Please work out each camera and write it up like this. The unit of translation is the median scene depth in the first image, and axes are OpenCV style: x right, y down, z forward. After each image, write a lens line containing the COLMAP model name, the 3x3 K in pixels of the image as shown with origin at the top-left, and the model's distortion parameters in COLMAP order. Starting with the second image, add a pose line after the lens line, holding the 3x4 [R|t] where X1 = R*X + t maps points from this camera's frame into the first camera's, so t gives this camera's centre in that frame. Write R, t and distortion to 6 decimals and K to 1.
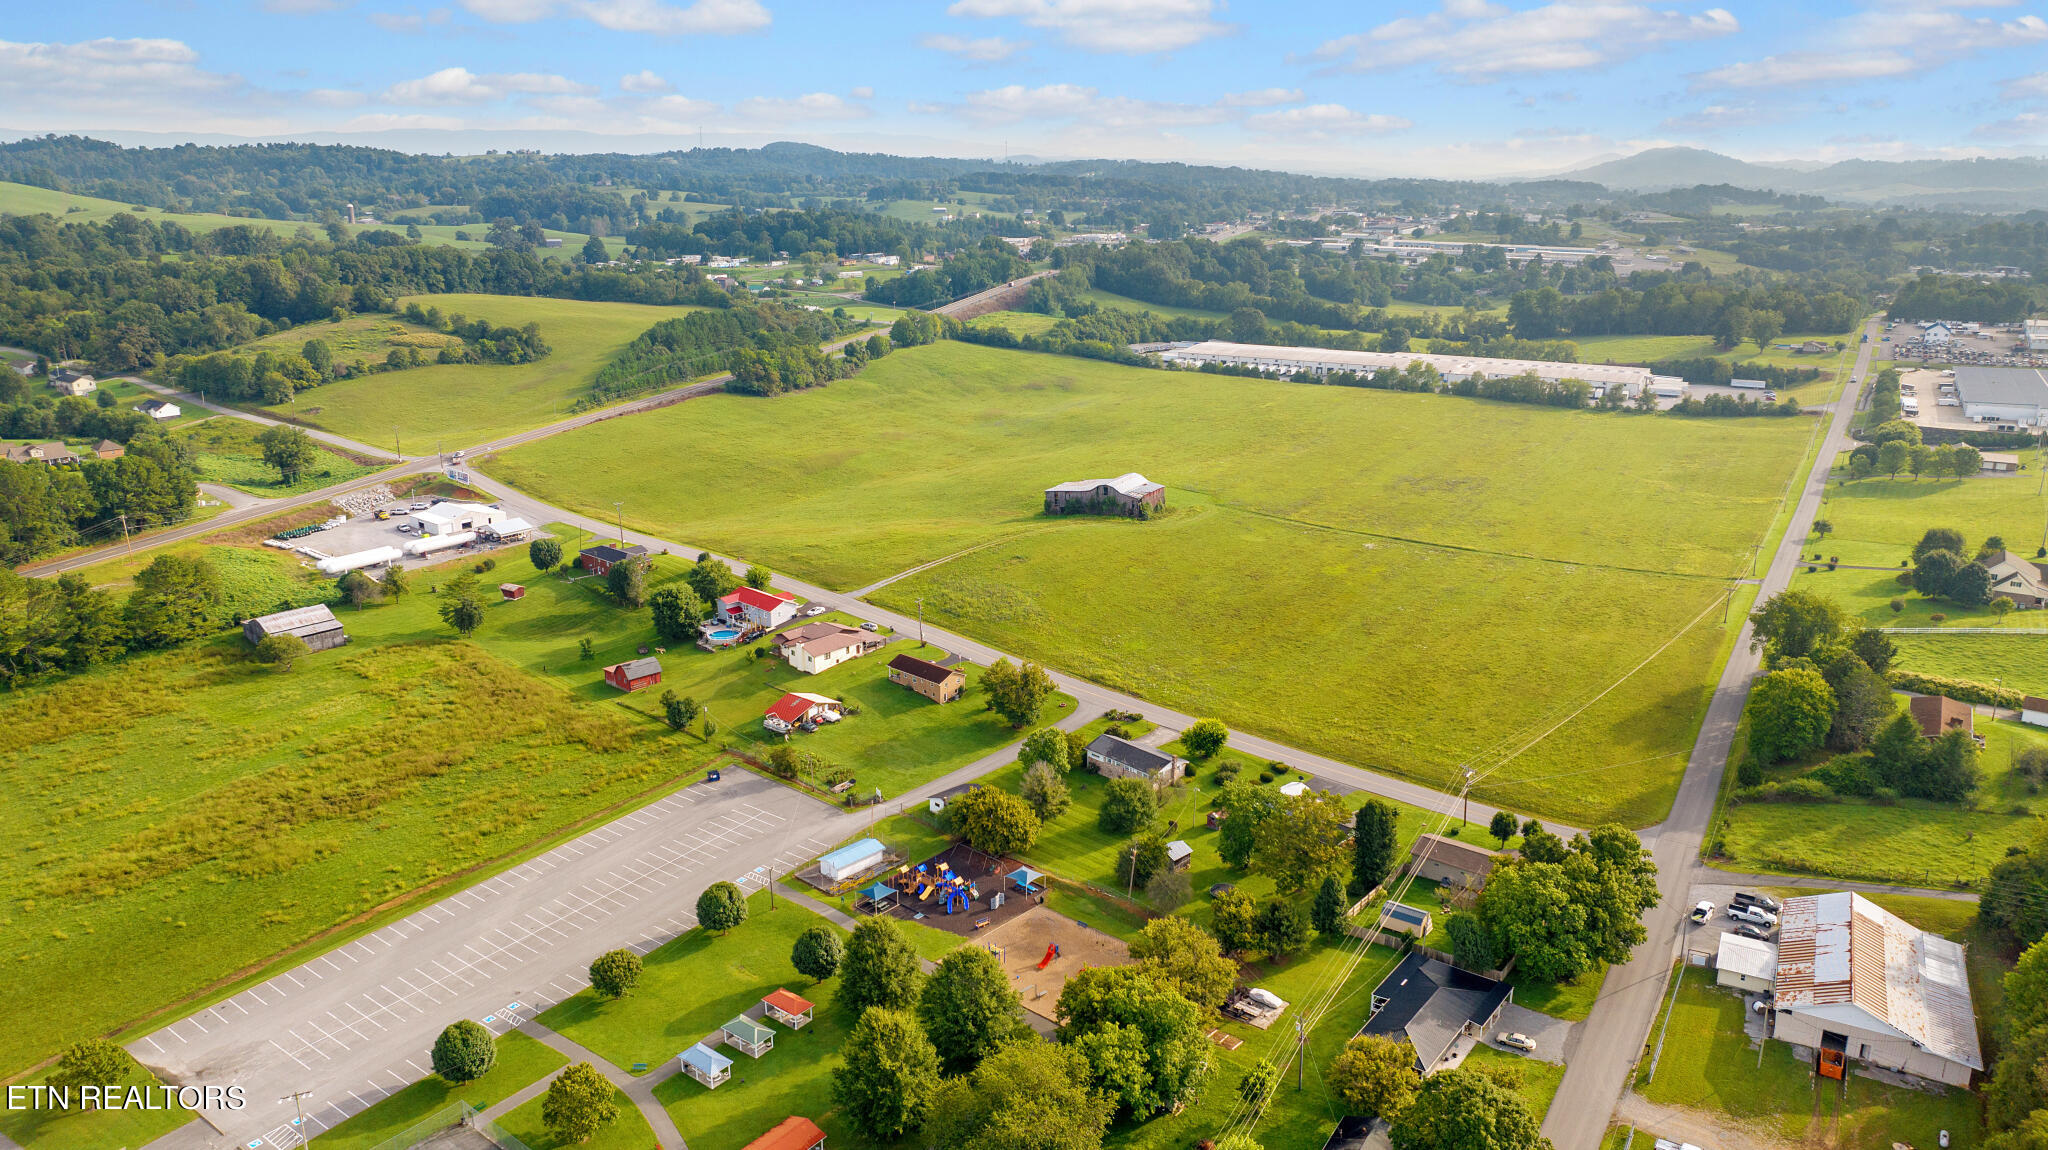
lens RADIAL K [[1429.6, 0, 1024.0], [0, 1429.6, 575.0], [0, 0, 1]] dist [-0.055671, 0.056948]
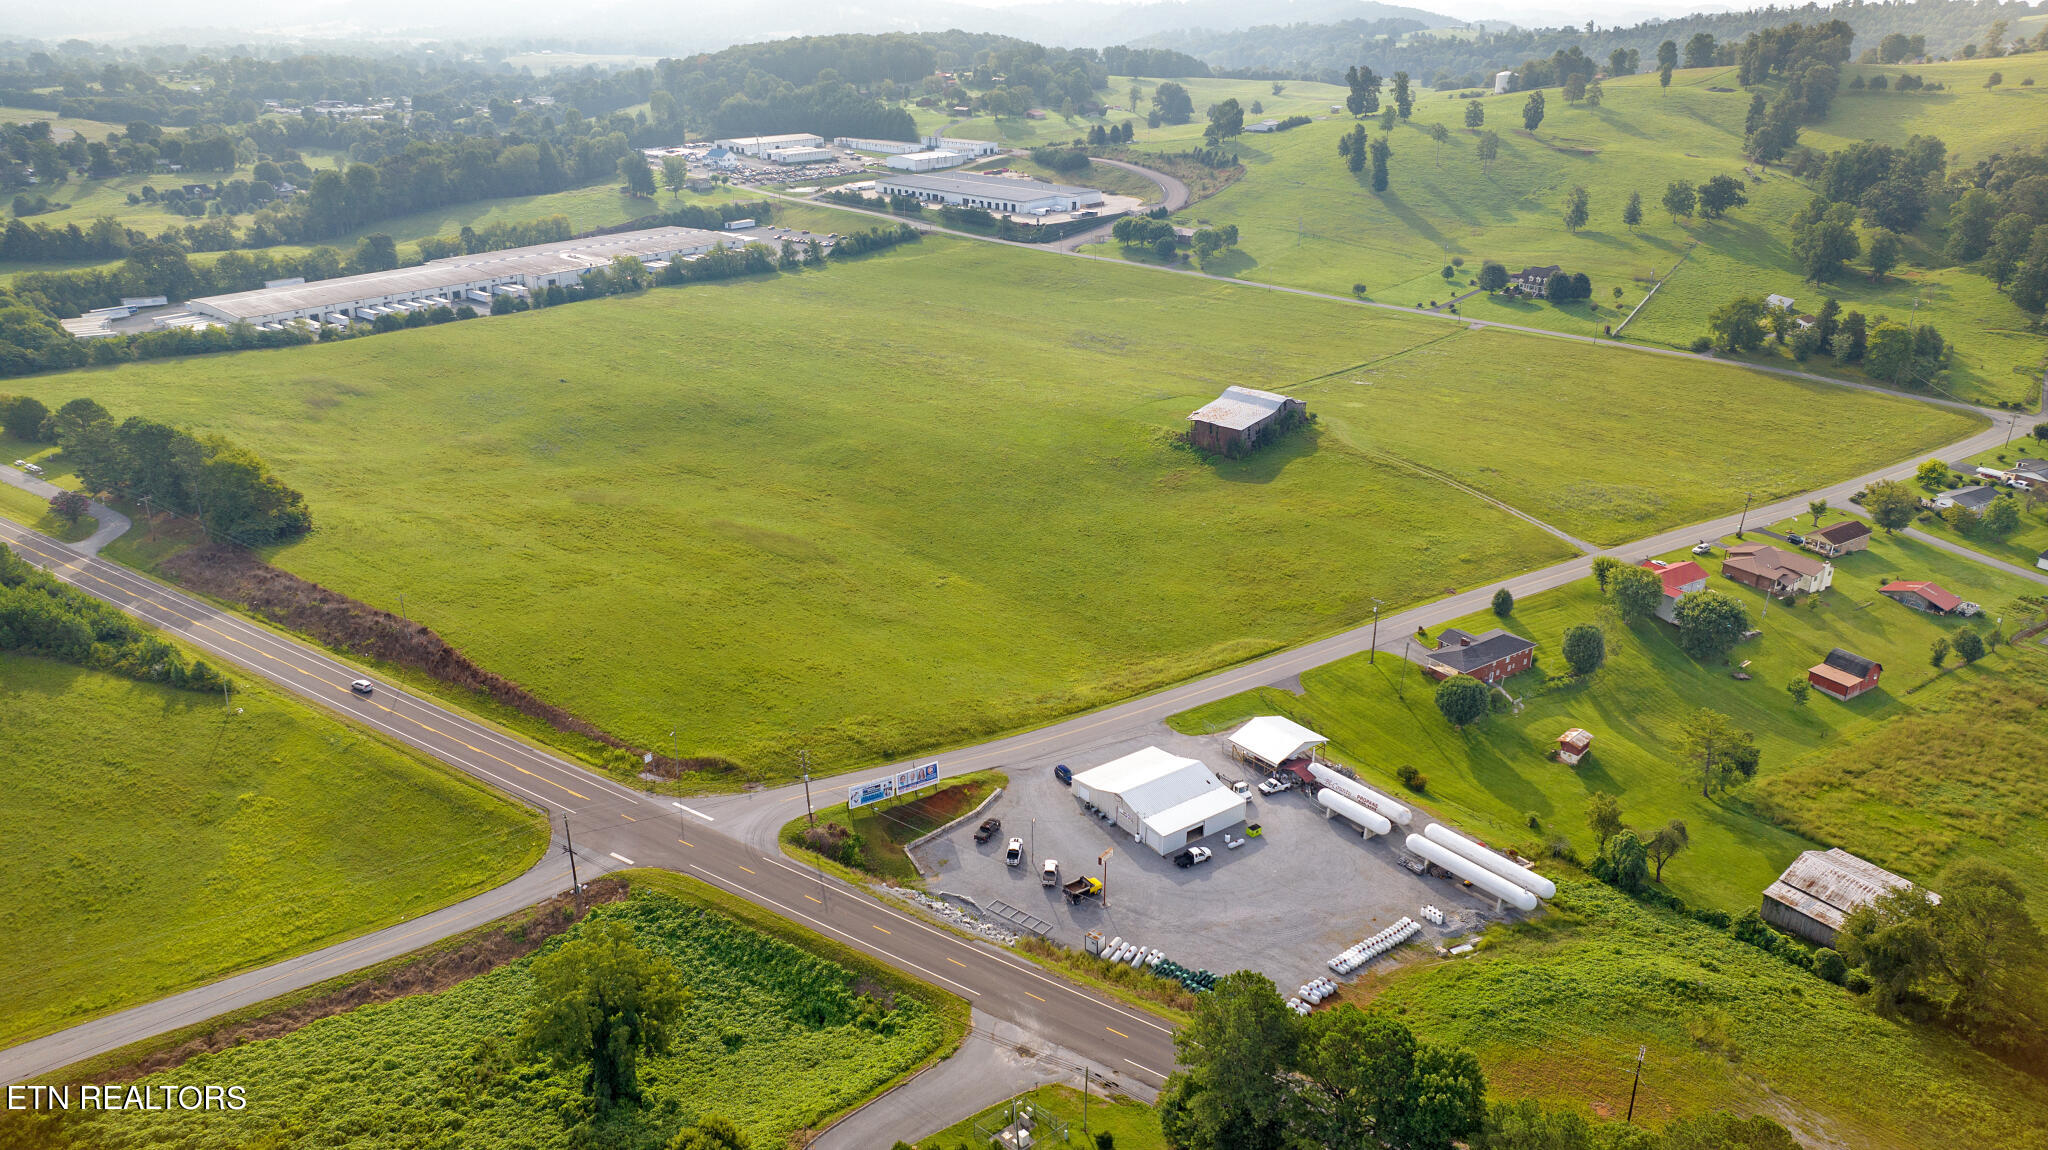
lens RADIAL K [[1429.6, 0, 1024.0], [0, 1429.6, 575.0], [0, 0, 1]] dist [-0.055671, 0.056948]
pose [[0.239692, -0.371848, 0.896815, -0.508358], [0.269755, 0.912877, 0.306410, -0.170904], [-0.932620, 0.168476, 0.319118, 0.524191]]
